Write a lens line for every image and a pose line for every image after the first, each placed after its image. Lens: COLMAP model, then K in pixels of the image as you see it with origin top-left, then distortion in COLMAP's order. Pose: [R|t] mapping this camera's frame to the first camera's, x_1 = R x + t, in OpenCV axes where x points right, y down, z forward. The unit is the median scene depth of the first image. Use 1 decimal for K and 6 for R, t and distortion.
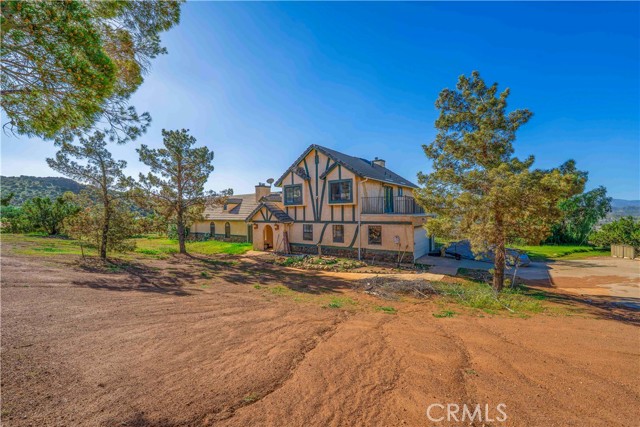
lens RADIAL K [[256.7, 0, 317.5], [0, 256.7, 211.6], [0, 0, 1]] dist [-0.010721, -0.000111]
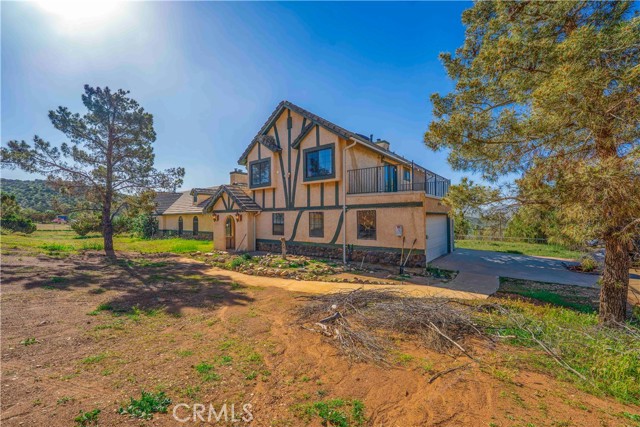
lens RADIAL K [[258.0, 0, 318.1], [0, 258.0, 213.7], [0, 0, 1]] dist [-0.010943, -0.000375]
pose [[0.999446, 0.004633, -0.032957, 0.104573], [-0.004984, 0.999932, -0.010554, 0.061412], [0.032906, 0.010712, 0.999401, 0.284573]]
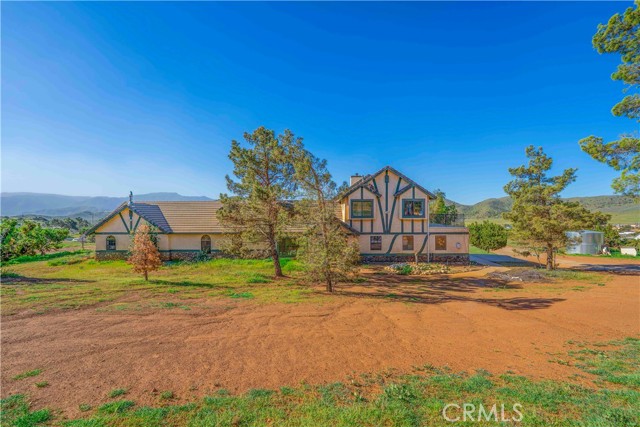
lens RADIAL K [[256.7, 0, 317.5], [0, 256.7, 211.6], [0, 0, 1]] dist [-0.010721, -0.000111]
pose [[0.819427, 0.007240, 0.573138, -0.927377], [-0.007404, 0.999970, -0.002046, -0.054142], [-0.573136, -0.002567, 0.819456, 0.243781]]
